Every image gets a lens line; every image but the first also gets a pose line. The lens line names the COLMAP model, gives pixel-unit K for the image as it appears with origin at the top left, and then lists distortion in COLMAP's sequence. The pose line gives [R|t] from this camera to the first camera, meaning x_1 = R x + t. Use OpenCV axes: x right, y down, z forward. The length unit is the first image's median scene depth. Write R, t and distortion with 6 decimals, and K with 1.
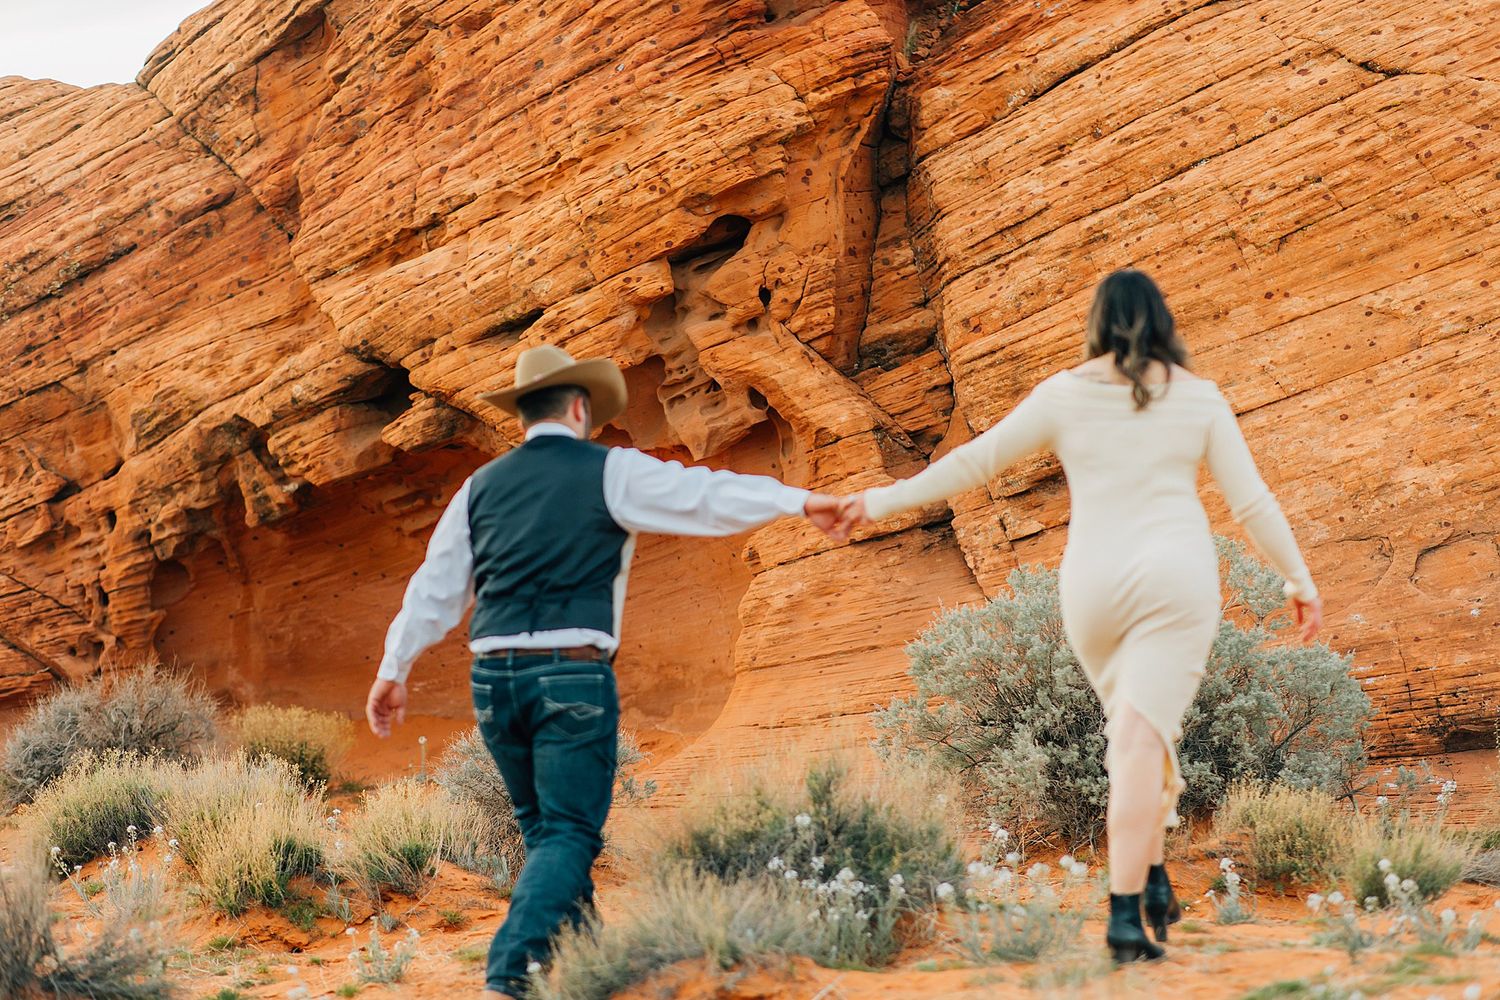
lens RADIAL K [[3881.1, 0, 750.0], [0, 3881.1, 500.0], [0, 0, 1]] dist [-0.183999, 1.500807]
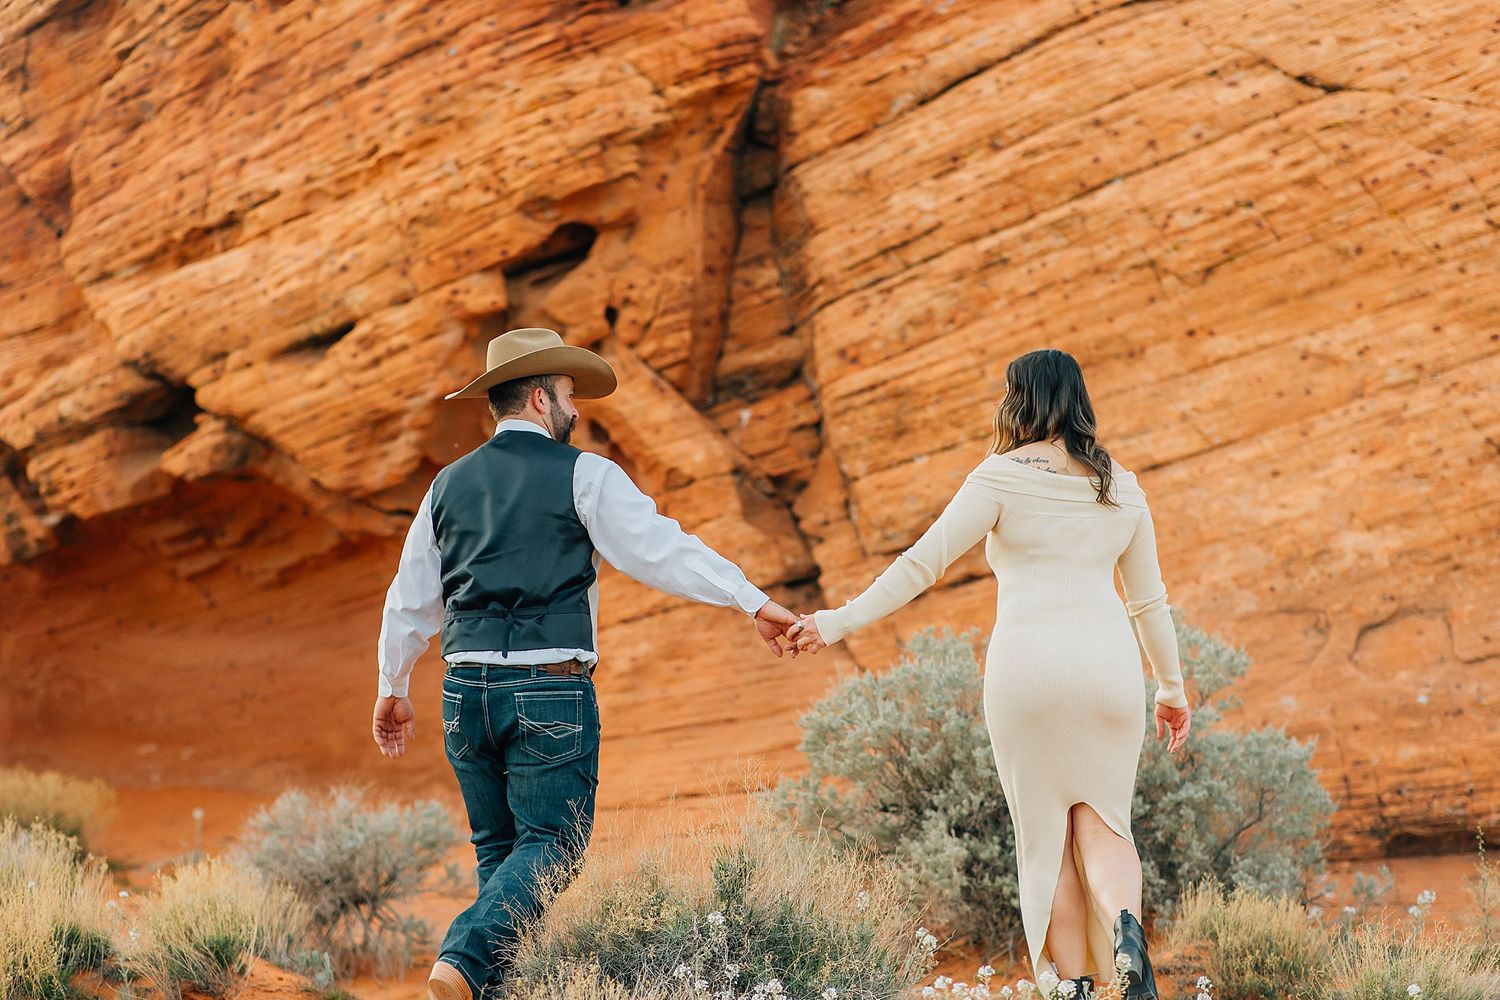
lens RADIAL K [[3881.1, 0, 750.0], [0, 3881.1, 500.0], [0, 0, 1]] dist [-0.183999, 1.500807]
pose [[0.995939, 0.033195, 0.083693, -0.036779], [-0.031137, 0.999183, -0.025776, 0.010420], [-0.084480, 0.023065, 0.996158, 0.126400]]
